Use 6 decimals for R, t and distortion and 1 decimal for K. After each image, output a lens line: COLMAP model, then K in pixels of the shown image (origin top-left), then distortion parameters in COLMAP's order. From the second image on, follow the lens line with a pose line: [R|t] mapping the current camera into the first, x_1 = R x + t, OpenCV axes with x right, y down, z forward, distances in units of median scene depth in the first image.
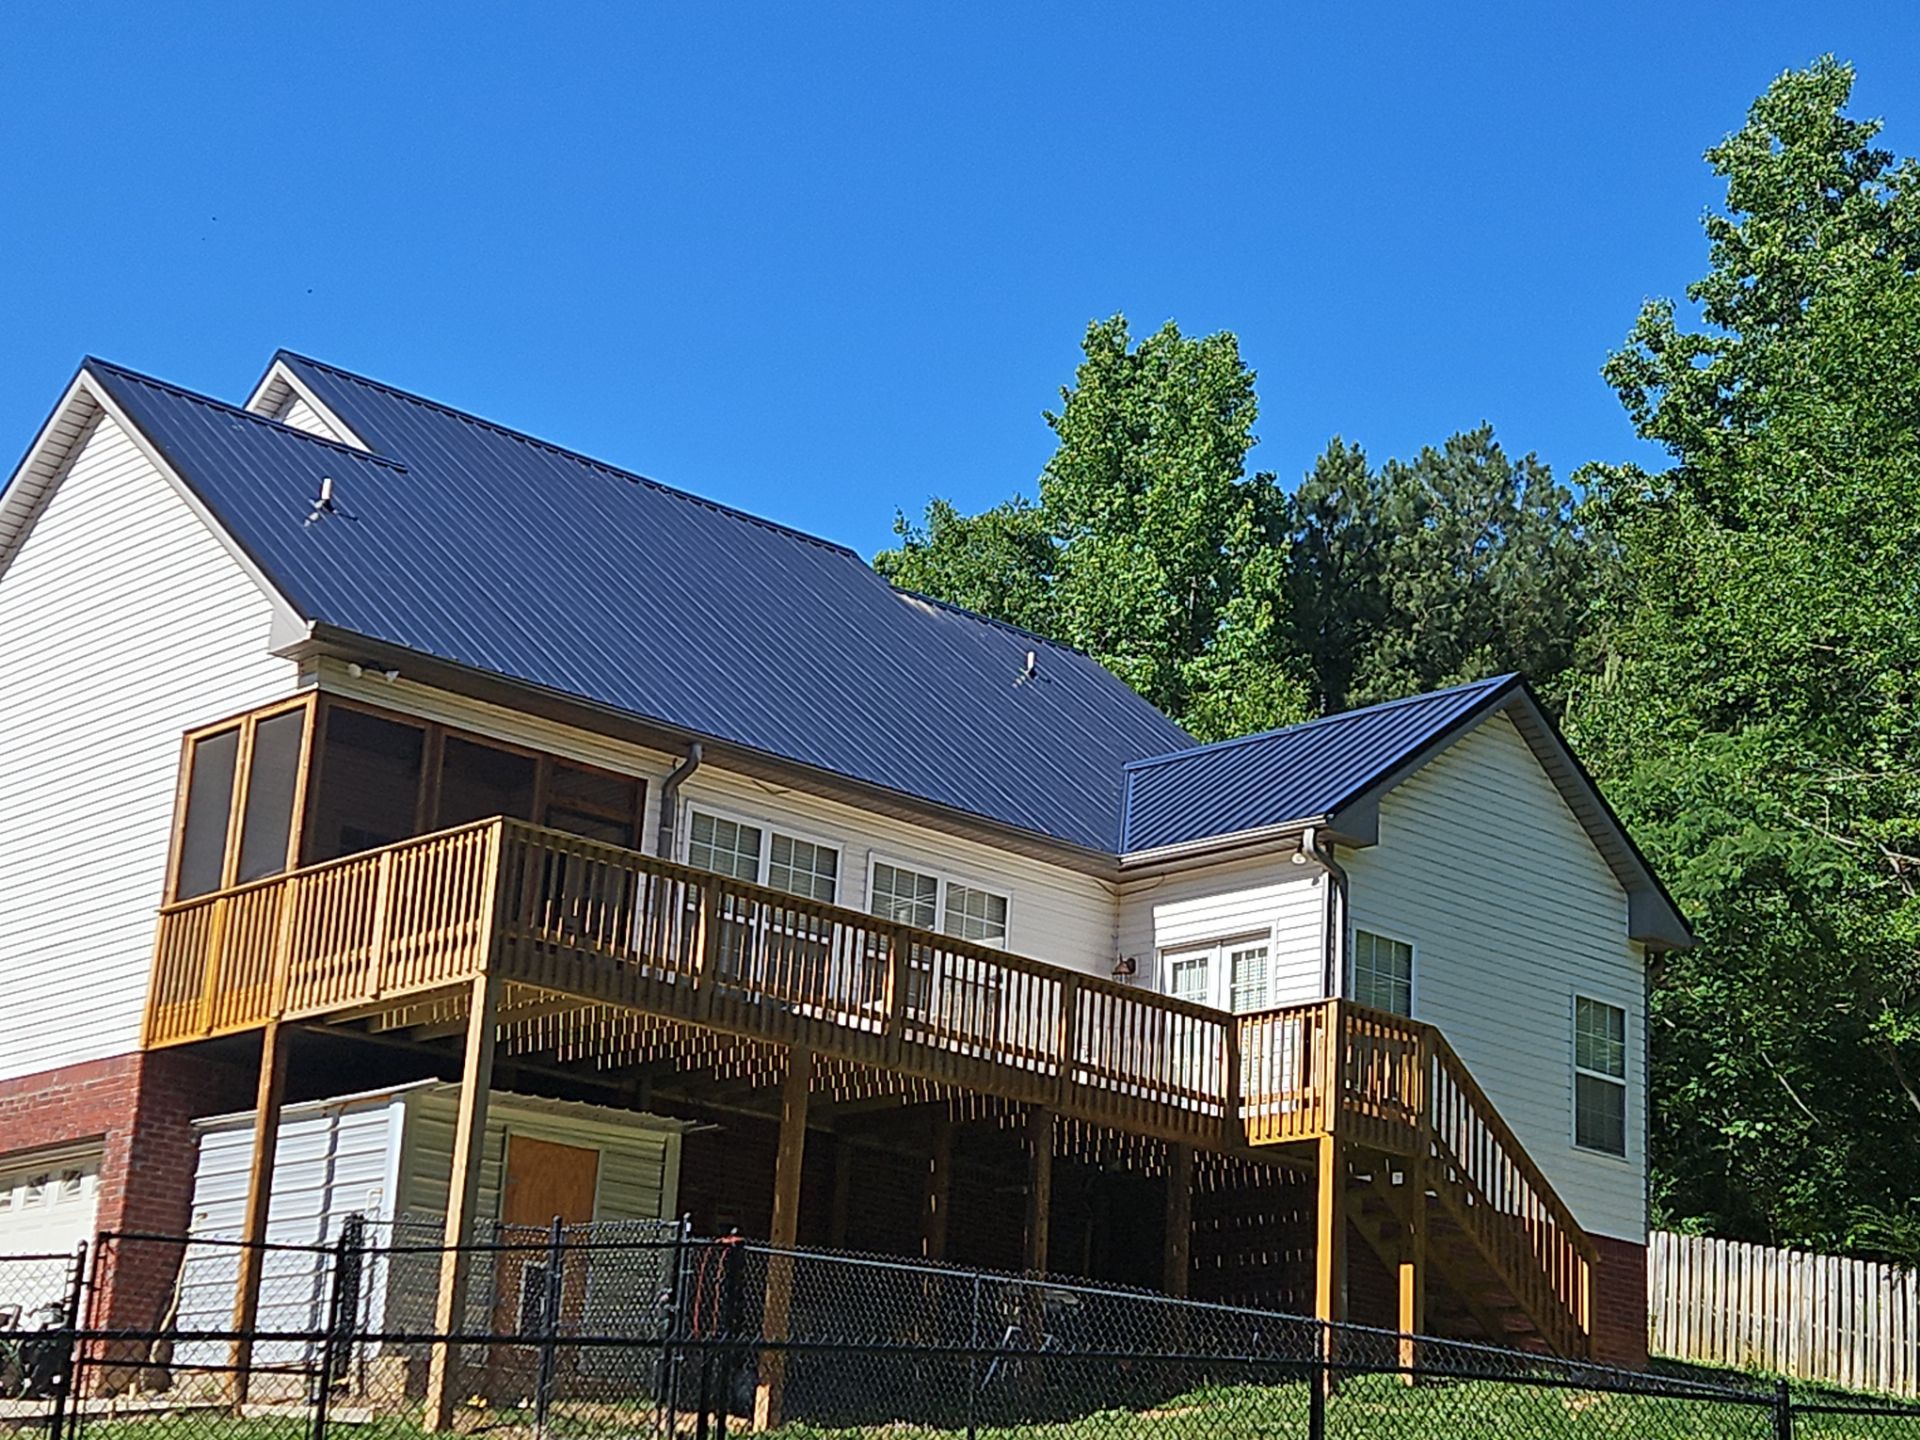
lens RADIAL K [[3401.5, 0, 960.0], [0, 3401.5, 720.0], [0, 0, 1]] dist [0.004401, -0.008851]
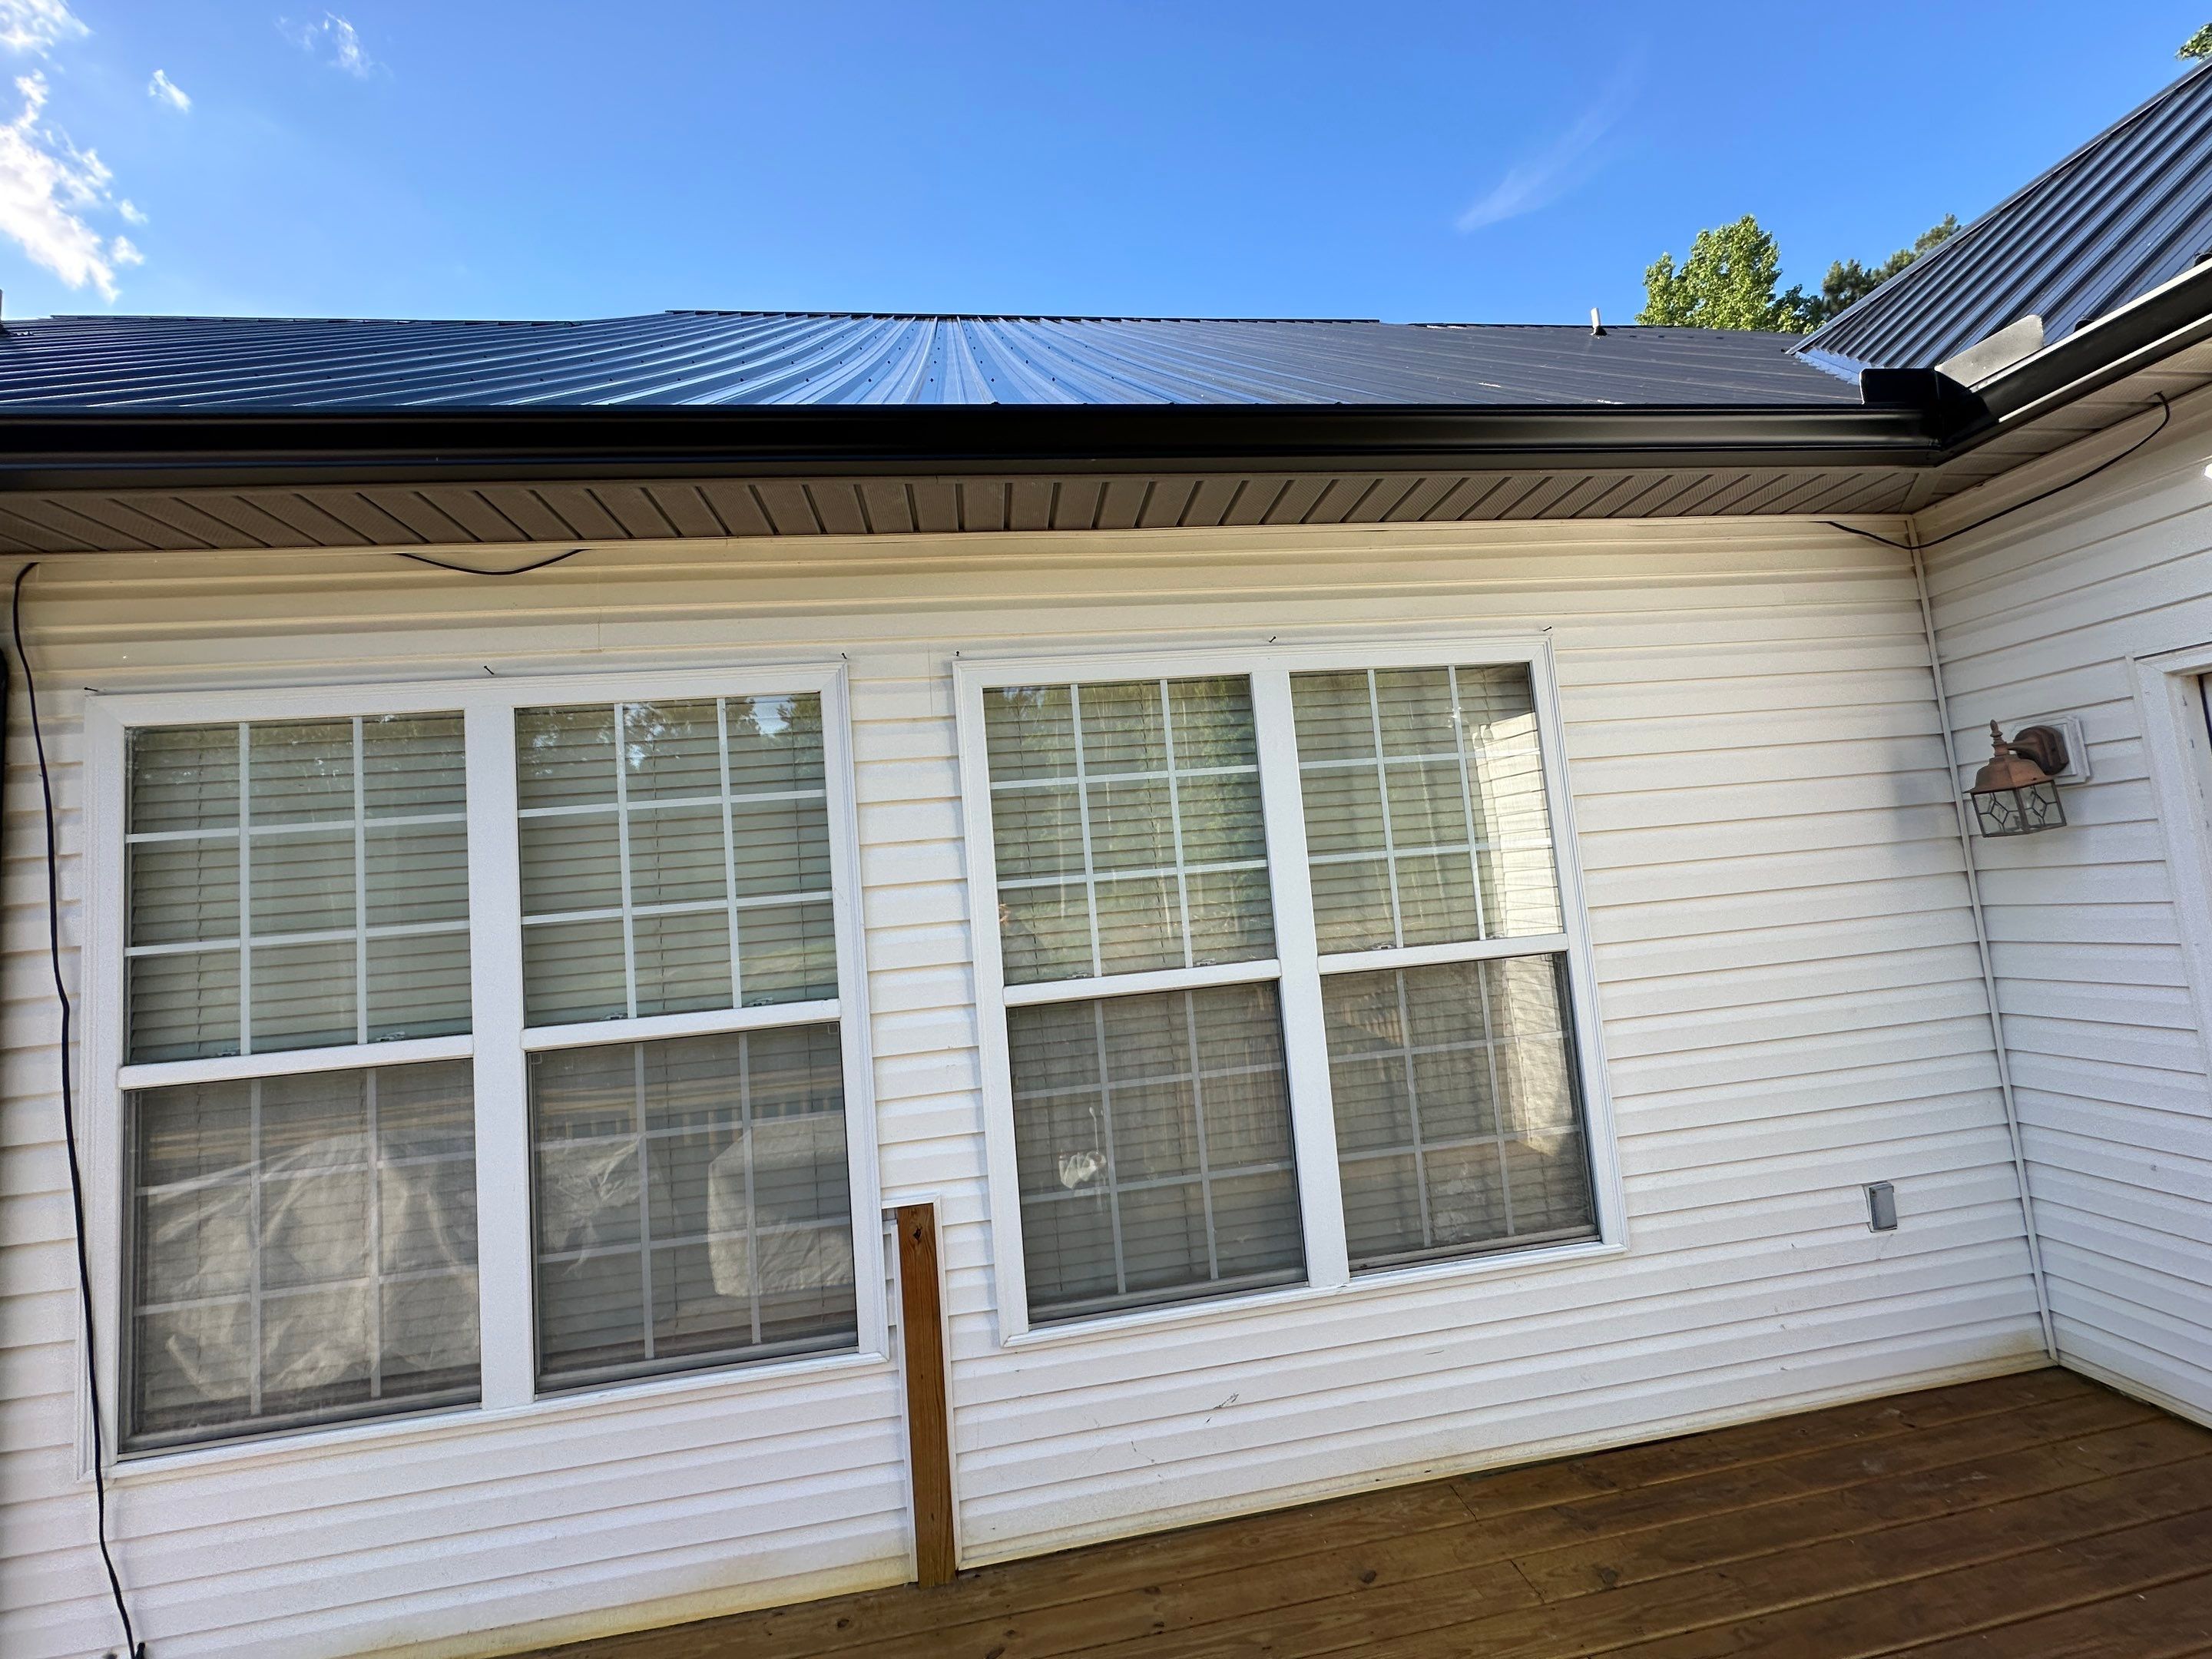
lens RADIAL K [[915.2, 0, 1106.0], [0, 915.2, 829.5], [0, 0, 1]] dist [-0.046070, 0.011471]
pose [[0.814167, -0.176323, -0.553210, 0.013505], [0.289743, 0.949047, 0.123932, 0.023164], [0.503170, -0.261191, 0.823771, 0.443398]]
